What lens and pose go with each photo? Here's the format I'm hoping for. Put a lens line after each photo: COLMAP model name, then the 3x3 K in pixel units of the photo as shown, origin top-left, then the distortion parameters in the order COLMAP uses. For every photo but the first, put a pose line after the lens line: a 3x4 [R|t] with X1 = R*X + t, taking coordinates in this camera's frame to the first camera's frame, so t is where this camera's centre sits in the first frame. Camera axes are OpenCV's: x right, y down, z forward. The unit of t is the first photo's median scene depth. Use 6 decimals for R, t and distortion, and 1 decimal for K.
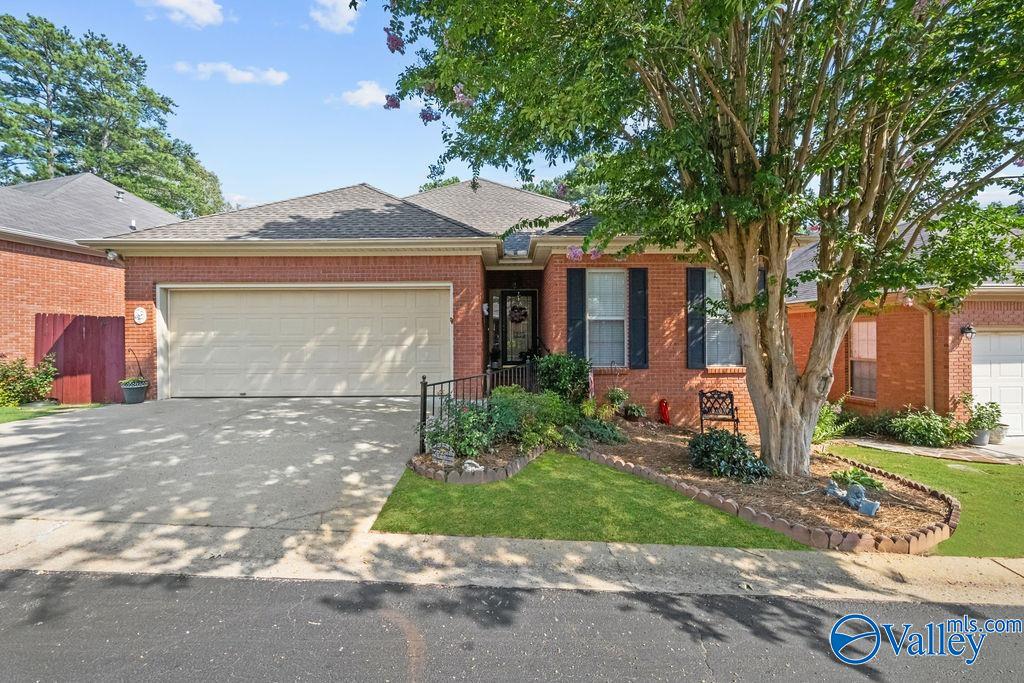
lens RADIAL K [[402.0, 0, 510.5], [0, 402.0, 340.7], [0, 0, 1]] dist [0.002690, -0.000869]
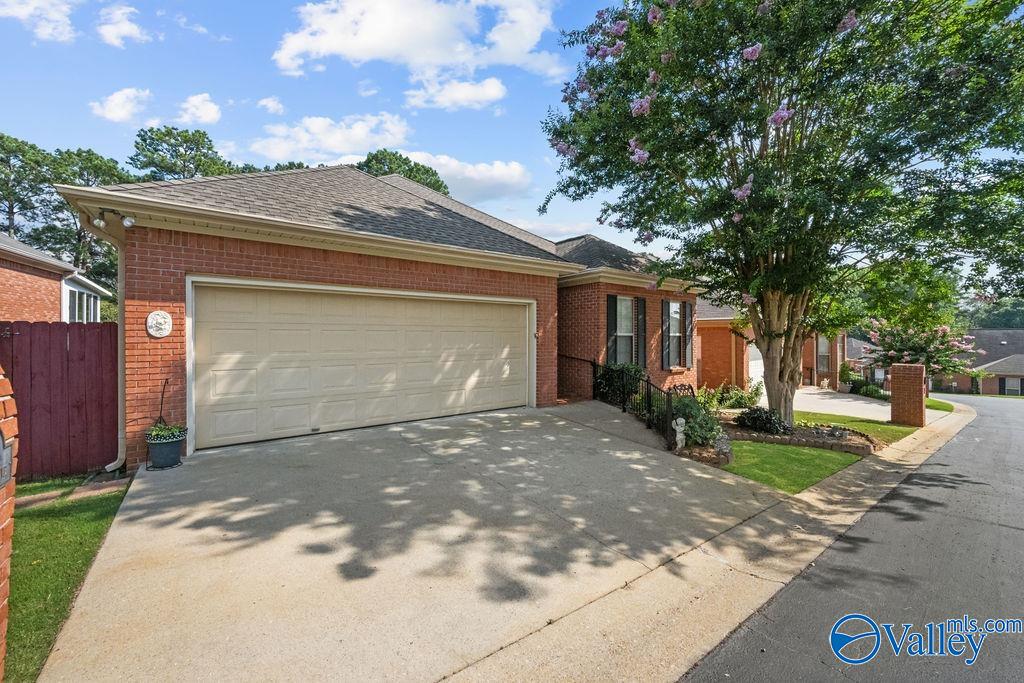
lens RADIAL K [[402.0, 0, 514.0], [0, 402.0, 333.5], [0, 0, 1]] dist [0.002690, -0.000869]
pose [[0.801648, 0.010833, 0.597698, -0.834322], [0.000235, 0.999830, -0.018437, -0.035829], [-0.597796, 0.014921, 0.801509, 0.177058]]
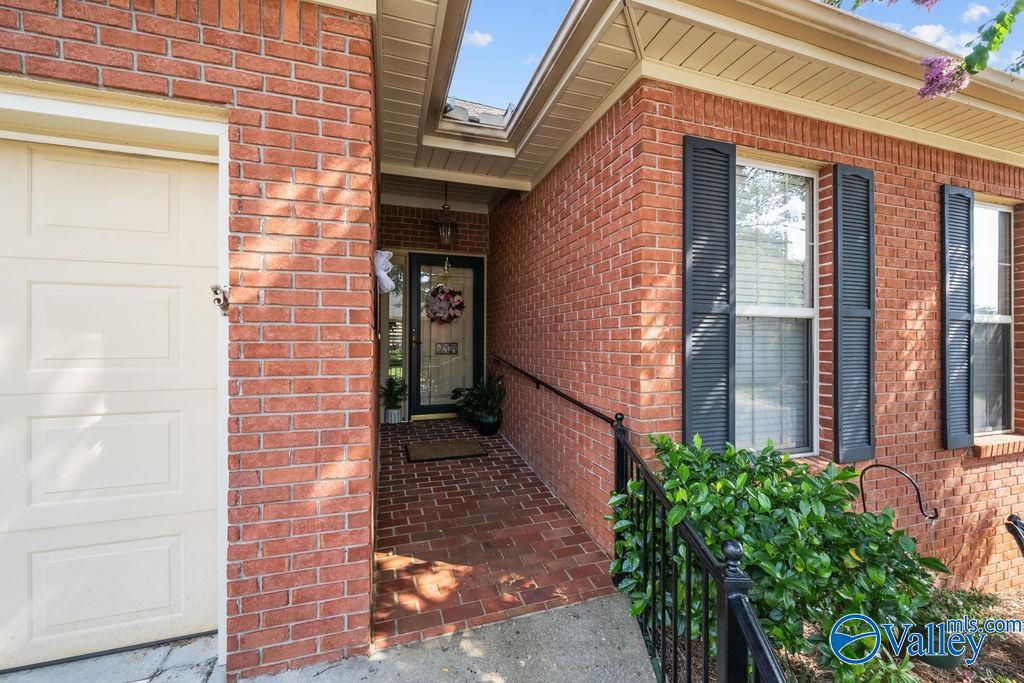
lens RADIAL K [[402.0, 0, 514.0], [0, 402.0, 340.9], [0, 0, 1]] dist [0.002690, -0.000869]
pose [[0.954183, 0.006301, 0.299156, -0.064306], [-0.003871, 0.999955, -0.008716, -0.029219], [-0.299197, 0.007159, 0.954164, 0.761262]]
